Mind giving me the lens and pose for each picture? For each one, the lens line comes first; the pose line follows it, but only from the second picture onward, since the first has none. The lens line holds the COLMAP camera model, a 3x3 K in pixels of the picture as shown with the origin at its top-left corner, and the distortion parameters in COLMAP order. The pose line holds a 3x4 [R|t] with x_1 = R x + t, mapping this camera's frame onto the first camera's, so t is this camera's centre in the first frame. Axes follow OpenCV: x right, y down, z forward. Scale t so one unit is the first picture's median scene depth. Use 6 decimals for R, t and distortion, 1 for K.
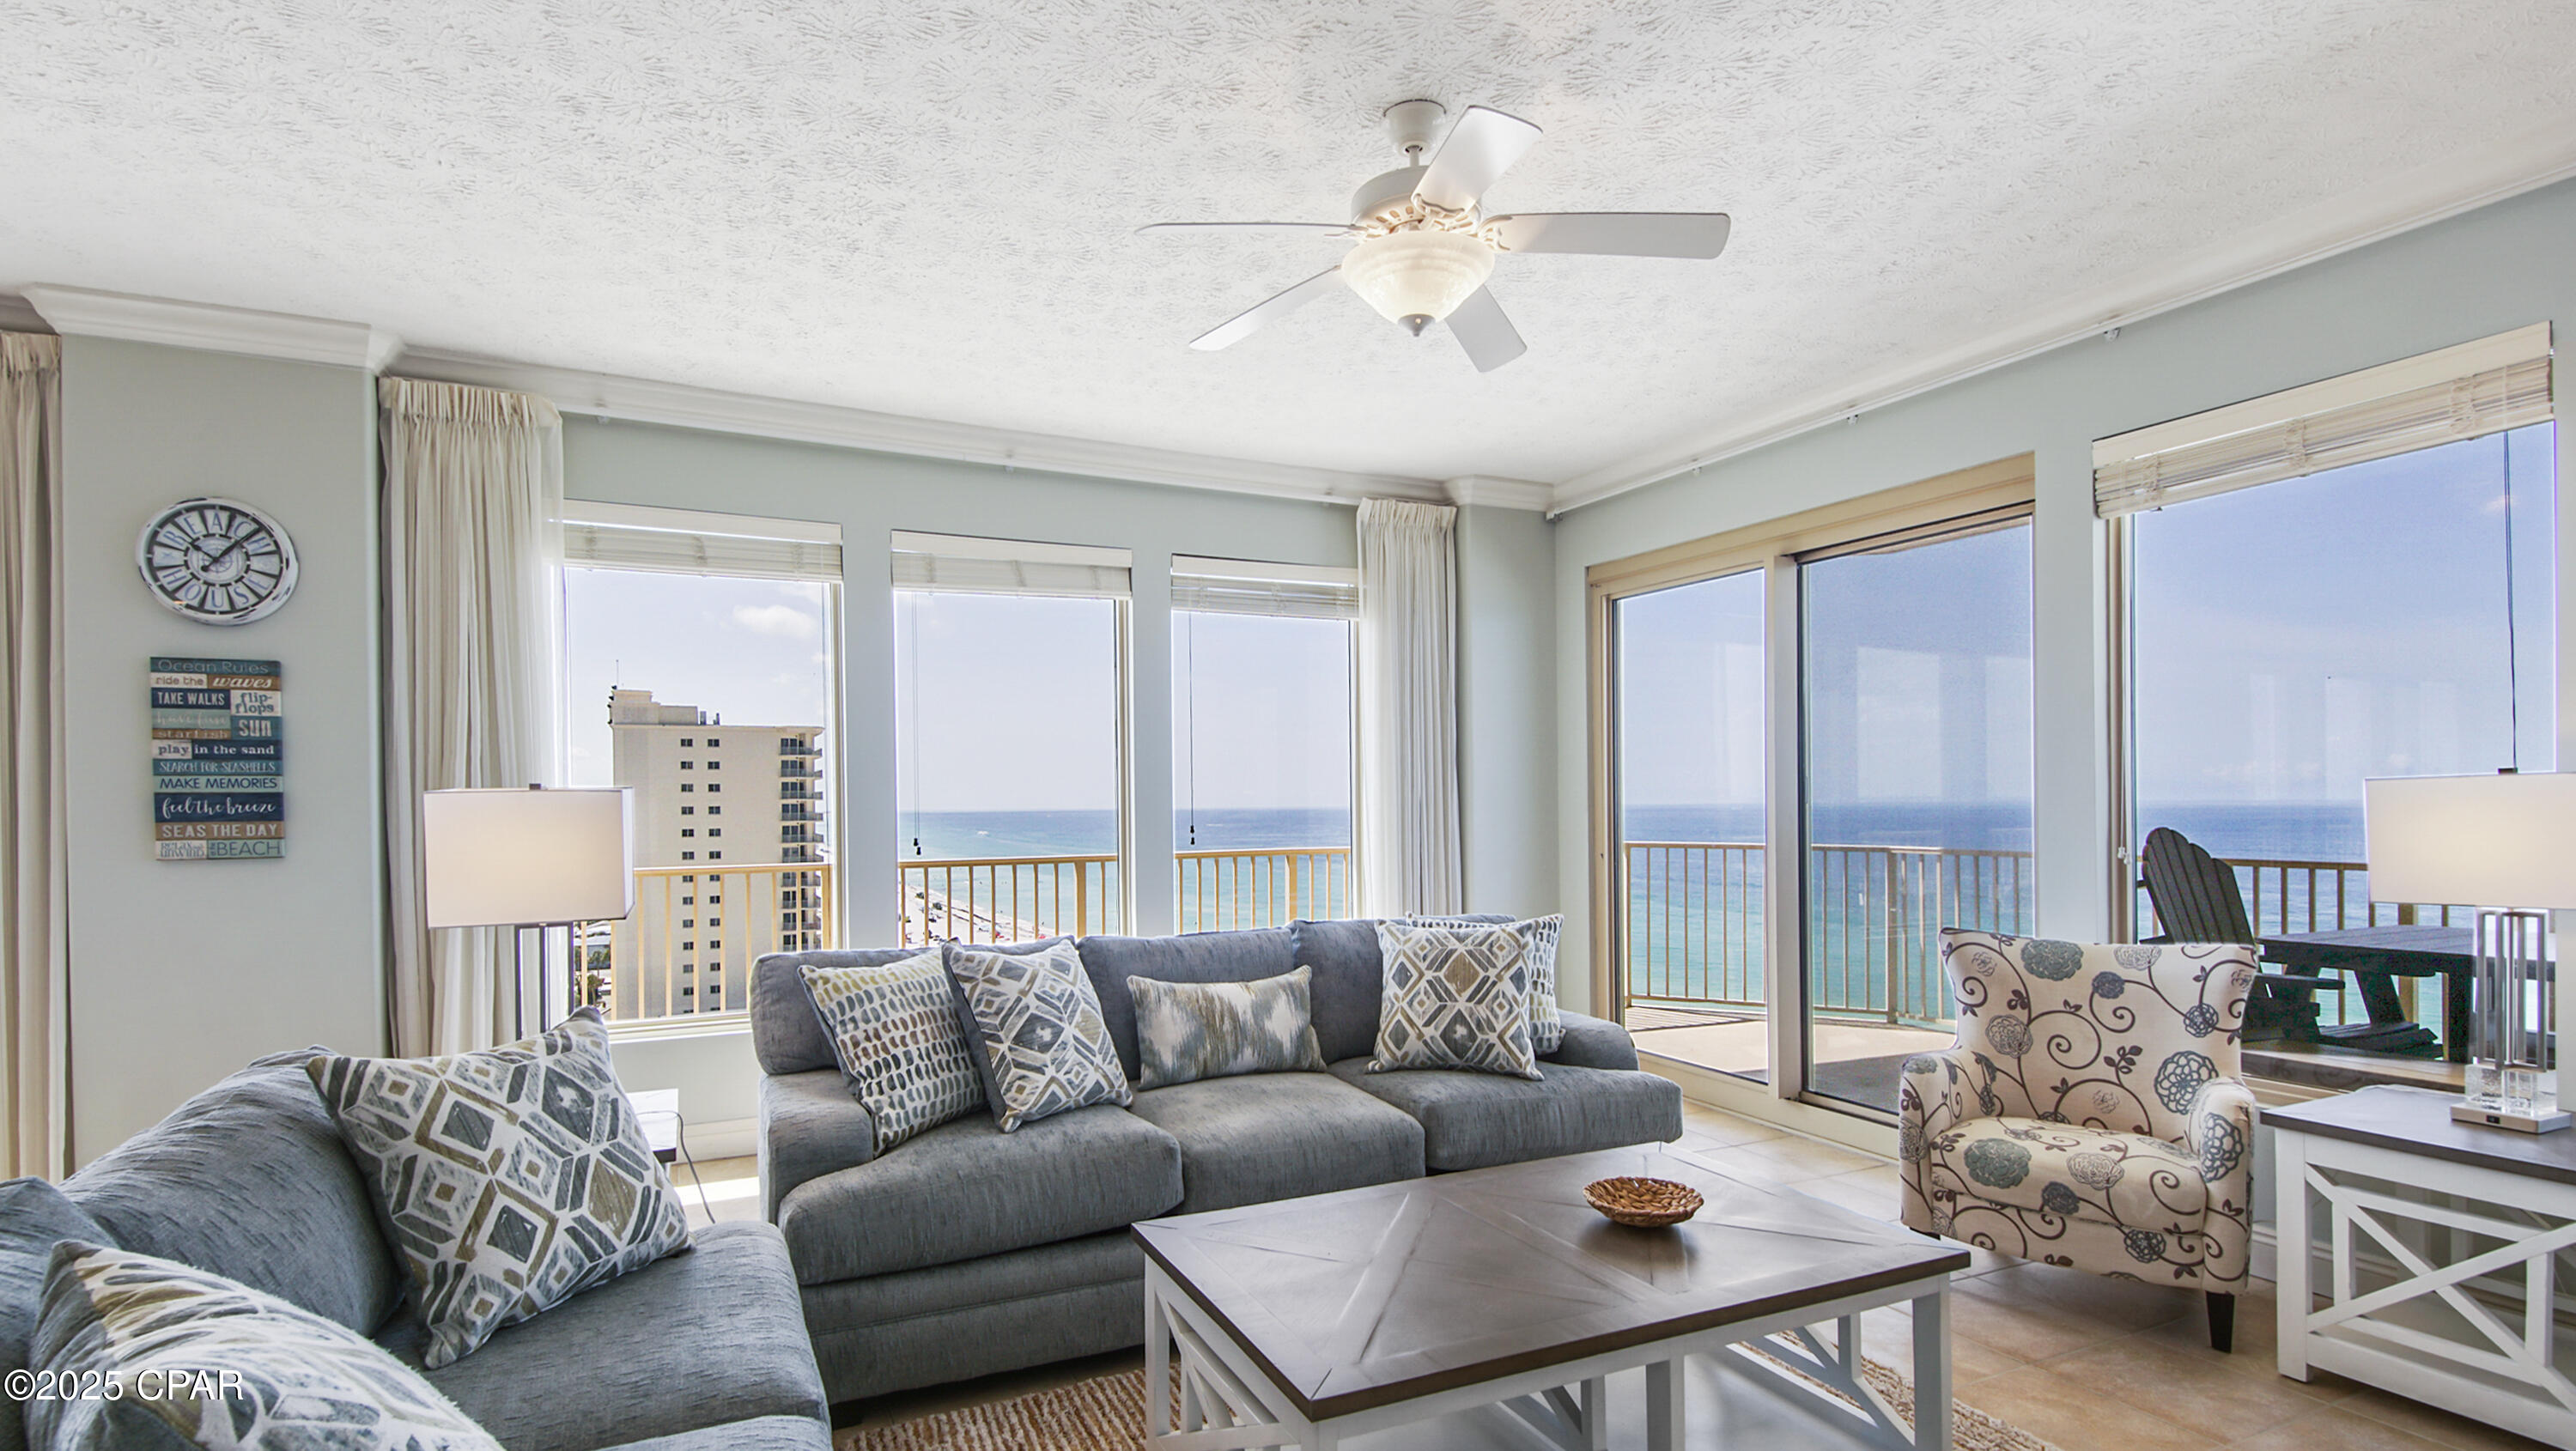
lens RADIAL K [[1194.6, 0, 1149.3], [0, 1194.6, 804.5], [0, 0, 1]] dist [0.038451, -0.016657]
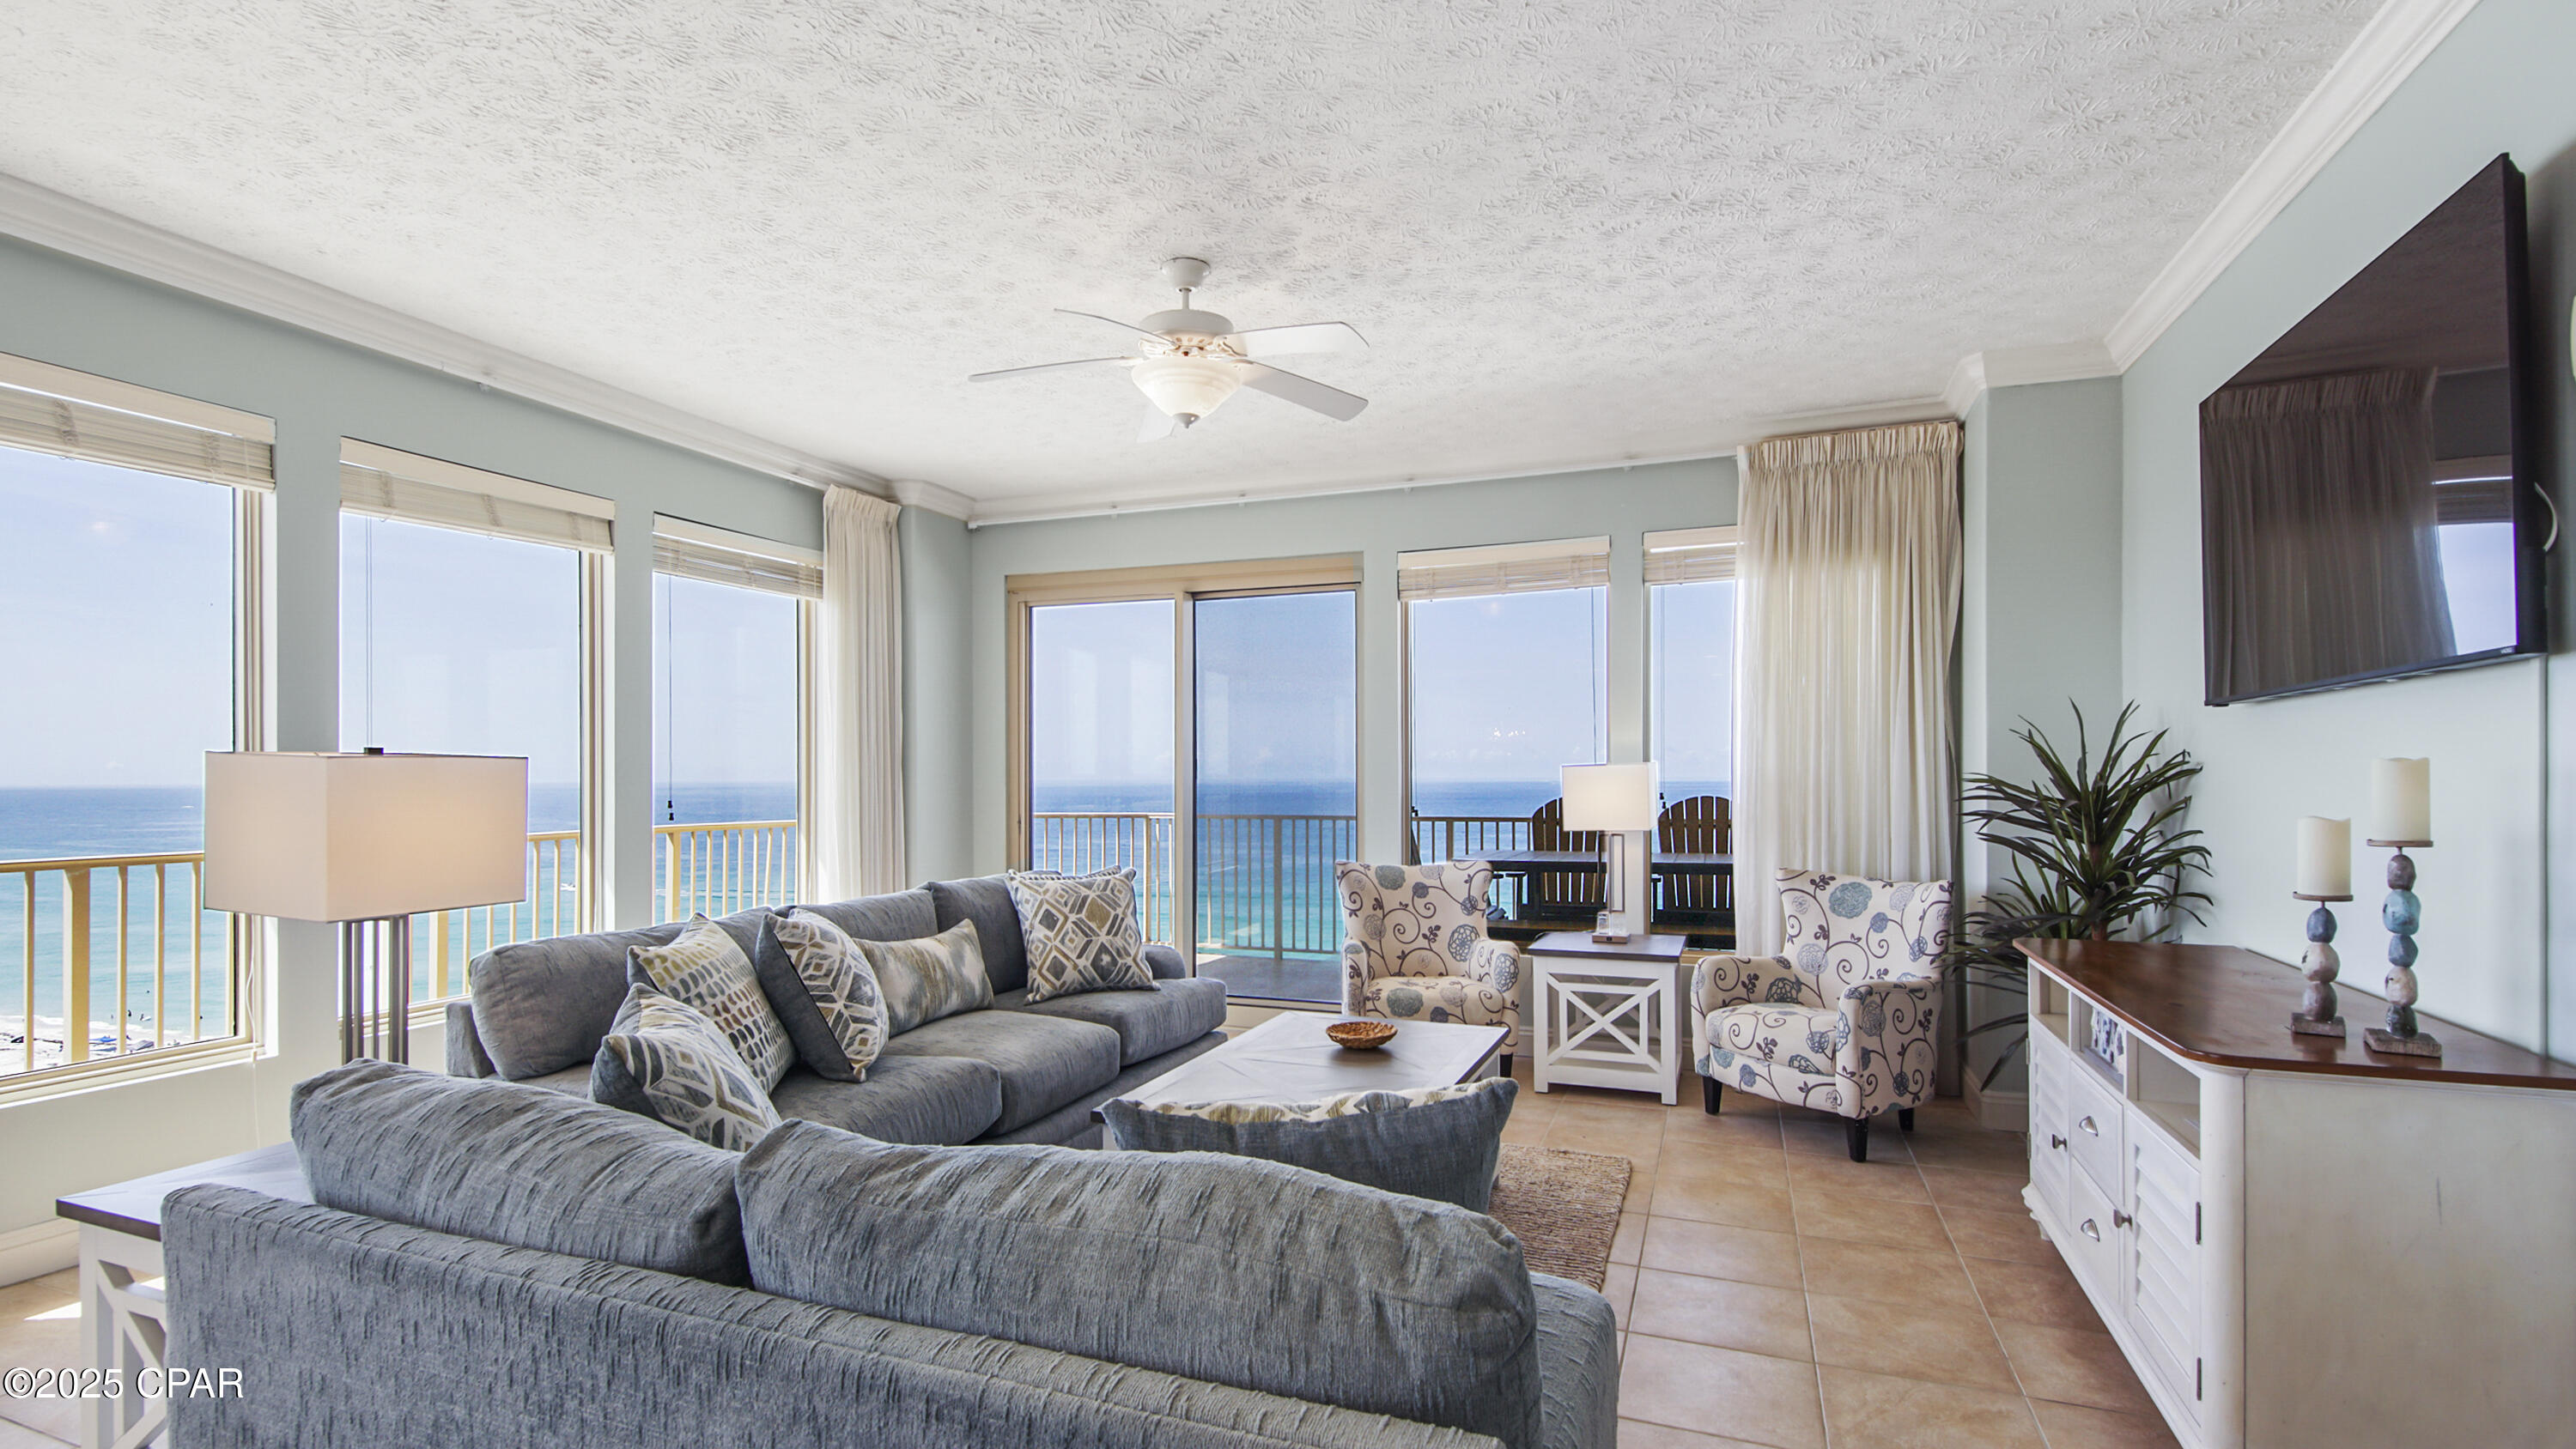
lens RADIAL K [[1257.9, 0, 1187.8], [0, 1257.9, 772.5], [0, 0, 1]] dist [0.025555, -0.021874]
pose [[0.729577, 0.007192, 0.683861, -0.578650], [-0.002365, 0.999965, -0.007993, 0.004676], [-0.683895, 0.004214, 0.729569, -0.019105]]
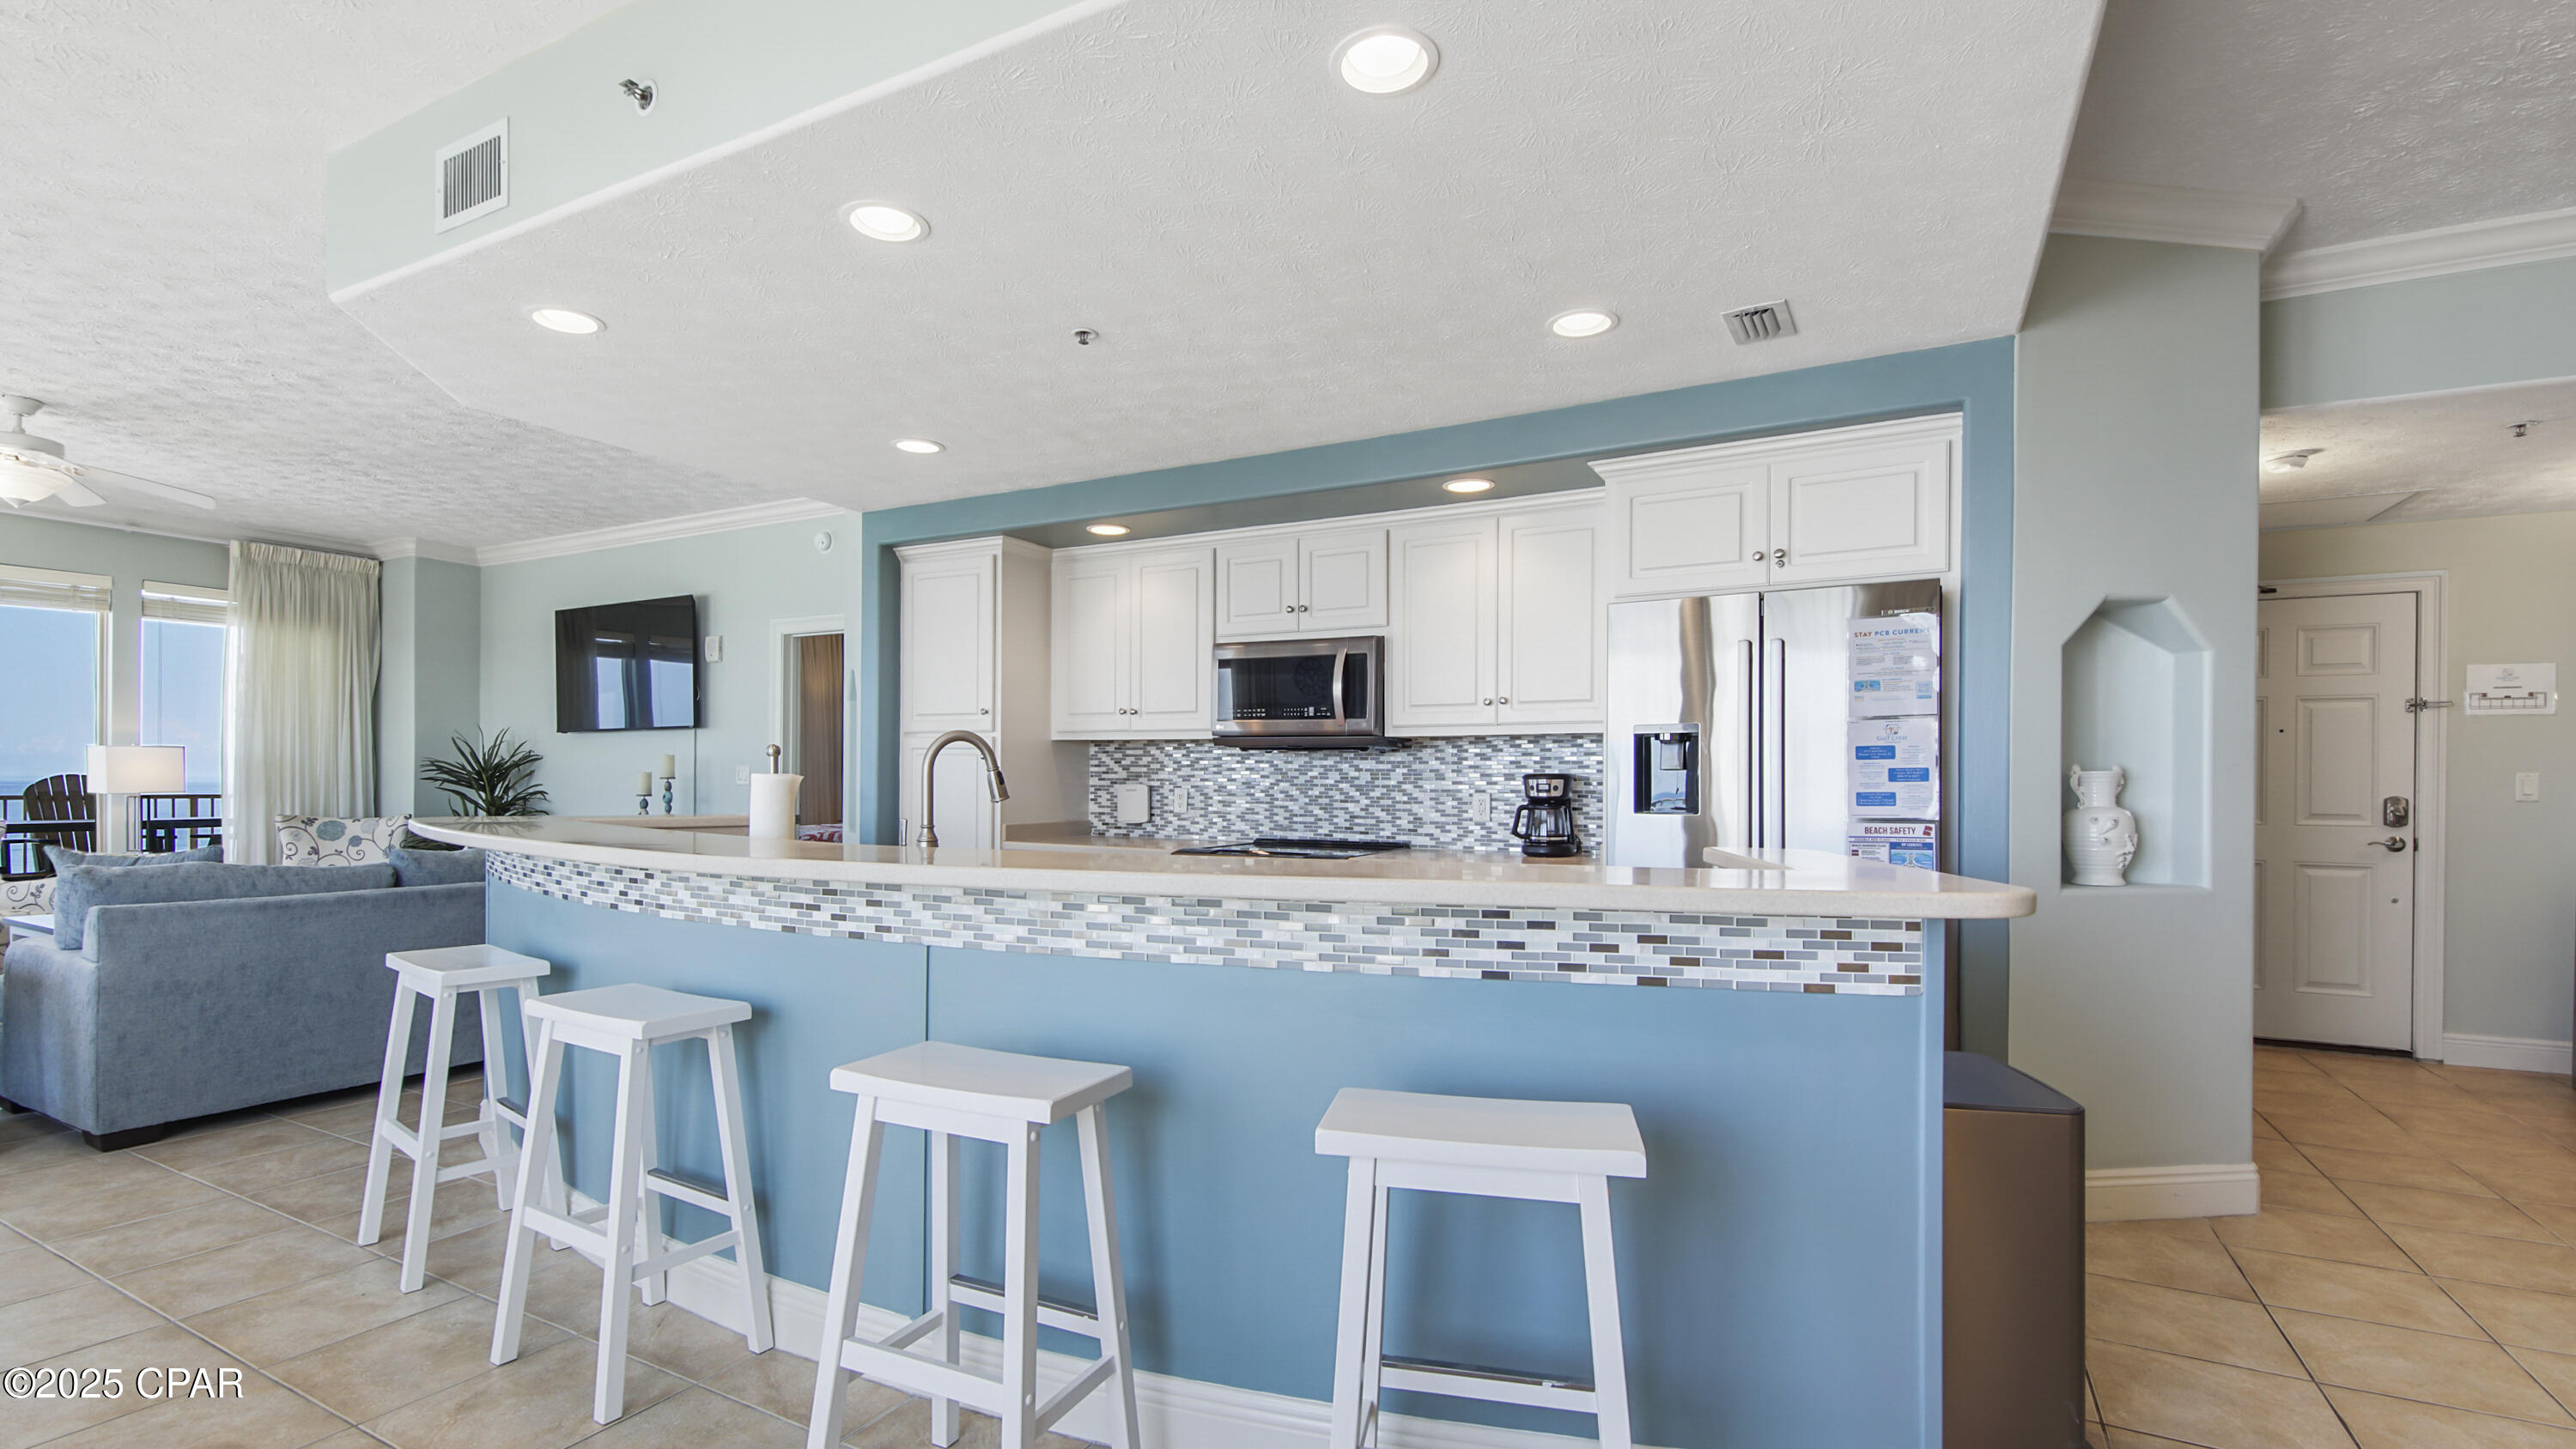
lens RADIAL K [[1090.1, 0, 1272.8], [0, 1090.1, 783.2], [0, 0, 1]] dist [0.000231, -0.011157]
pose [[-0.599312, -0.001306, 0.800515, -1.878484], [-0.003004, 0.999995, -0.000617, 0.039879], [-0.800510, -0.002775, -0.599313, 0.317900]]
